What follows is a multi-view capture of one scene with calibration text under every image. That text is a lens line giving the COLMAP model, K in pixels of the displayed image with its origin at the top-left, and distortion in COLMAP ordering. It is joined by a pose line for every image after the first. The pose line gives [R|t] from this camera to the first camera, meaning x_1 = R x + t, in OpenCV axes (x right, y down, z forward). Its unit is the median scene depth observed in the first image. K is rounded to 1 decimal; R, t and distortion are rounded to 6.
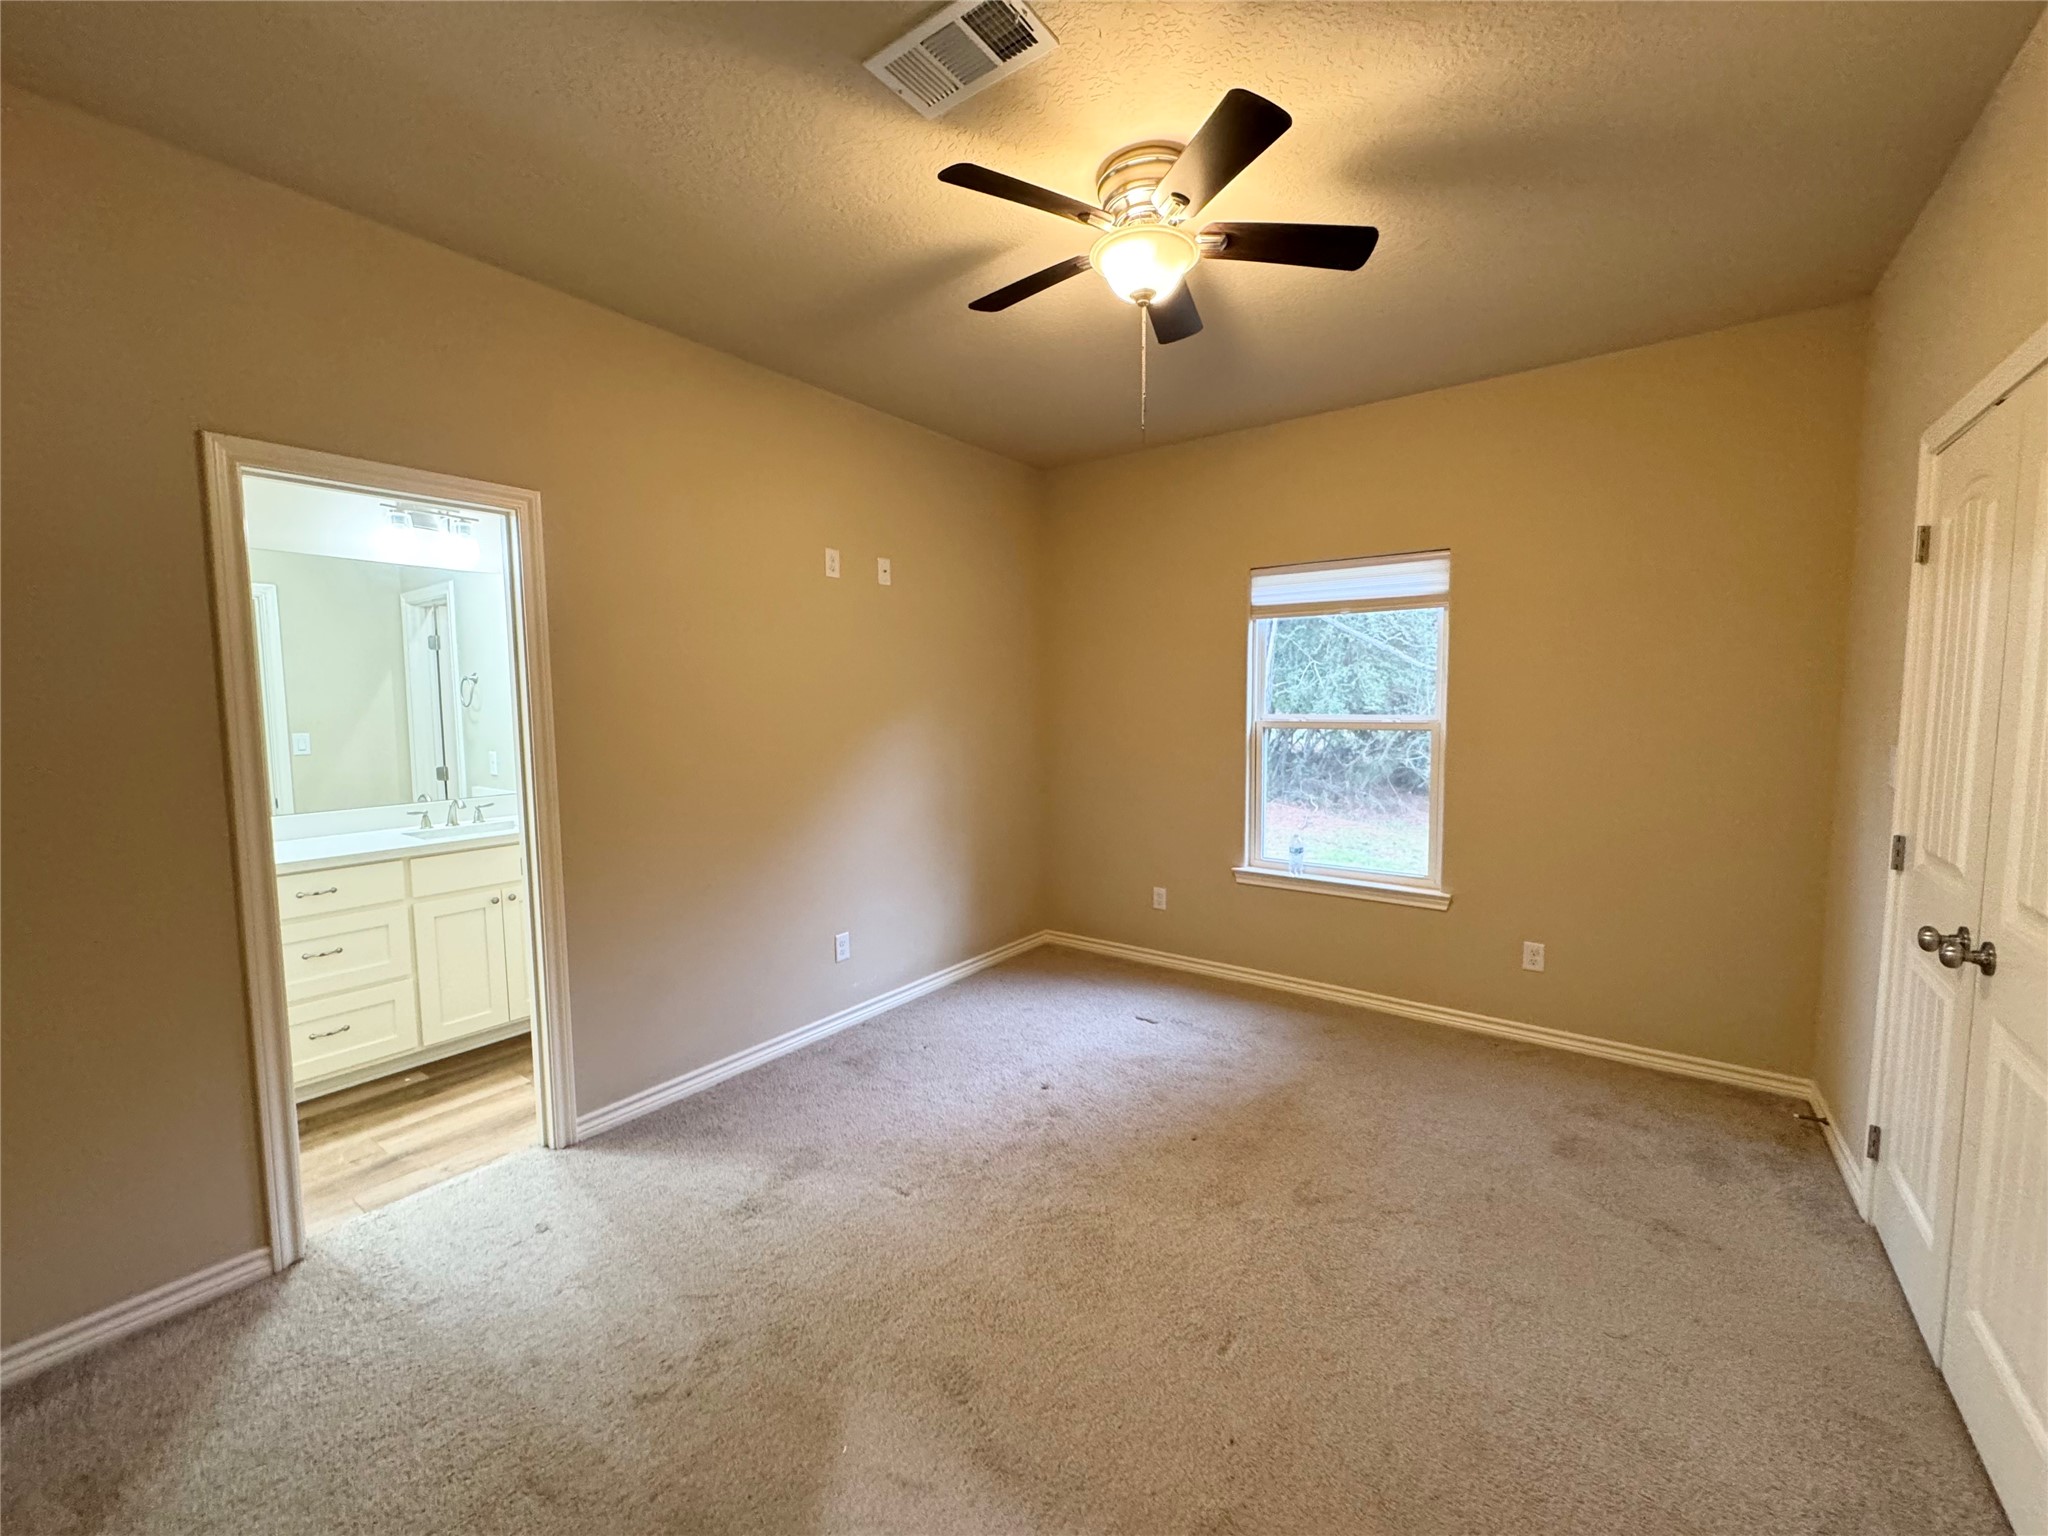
lens RADIAL K [[817.6, 0, 1032.6], [0, 817.6, 765.2], [0, 0, 1]] dist [-0.004063, 0.000538]
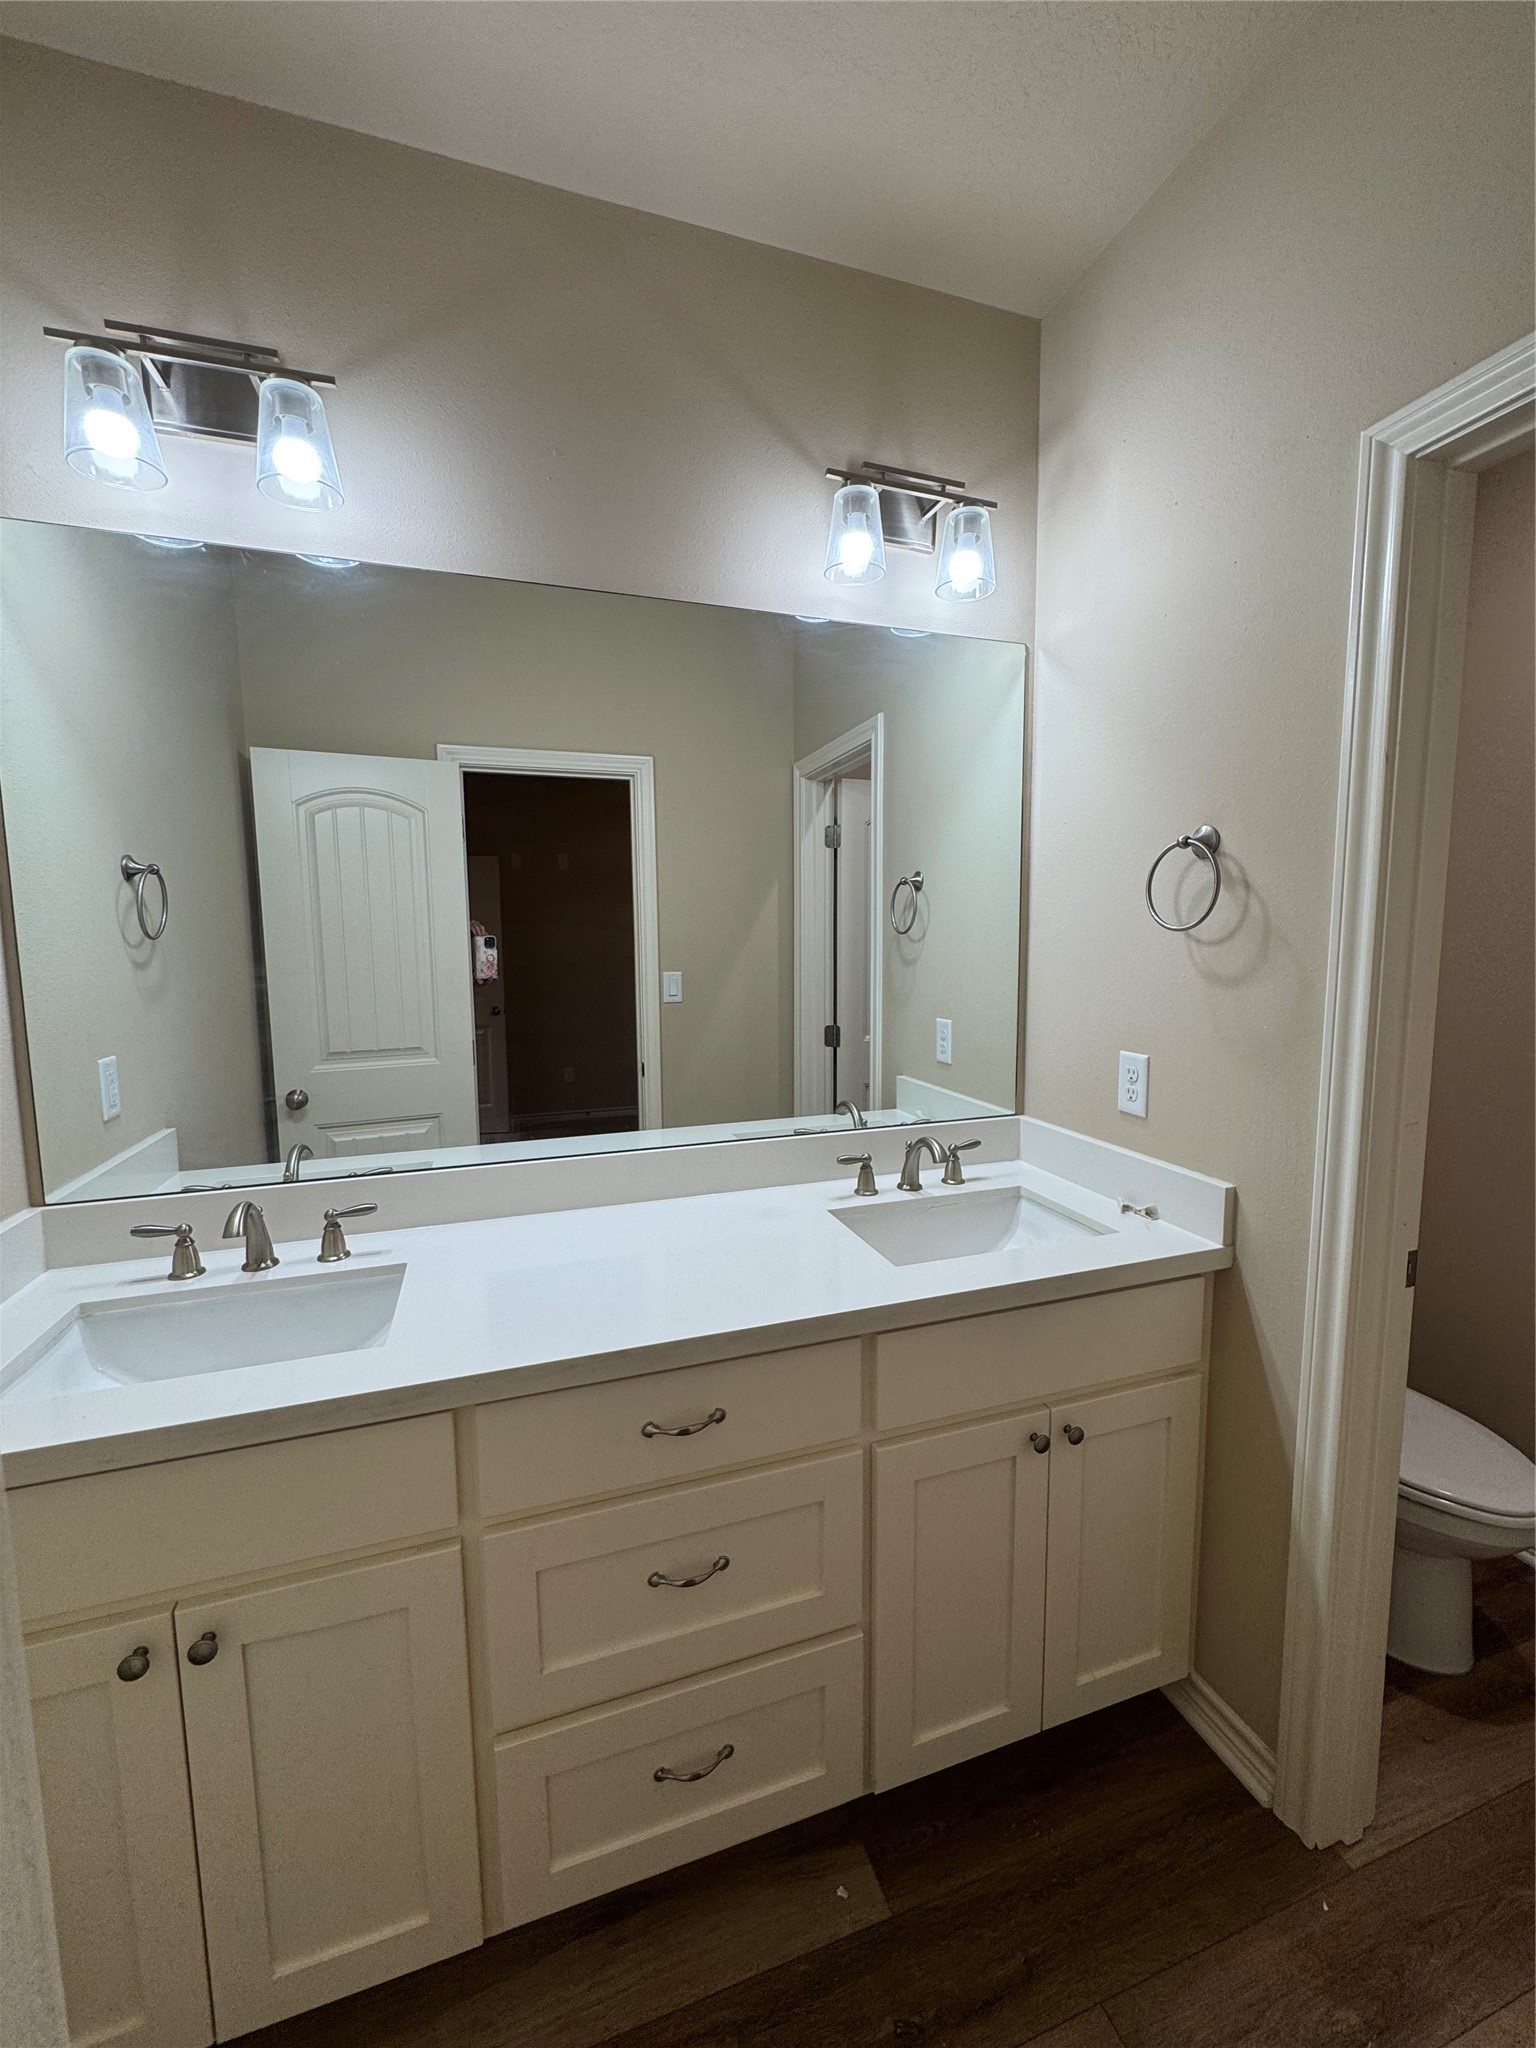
lens RADIAL K [[817.6, 0, 777.4], [0, 817.6, 1012.5], [0, 0, 1]] dist [-0.004063, 0.000538]
pose [[0.822332, 0.055553, -0.566290, -0.447713], [-0.043080, 0.998445, 0.035389, -0.034540], [0.567375, -0.004706, 0.823446, 0.499945]]
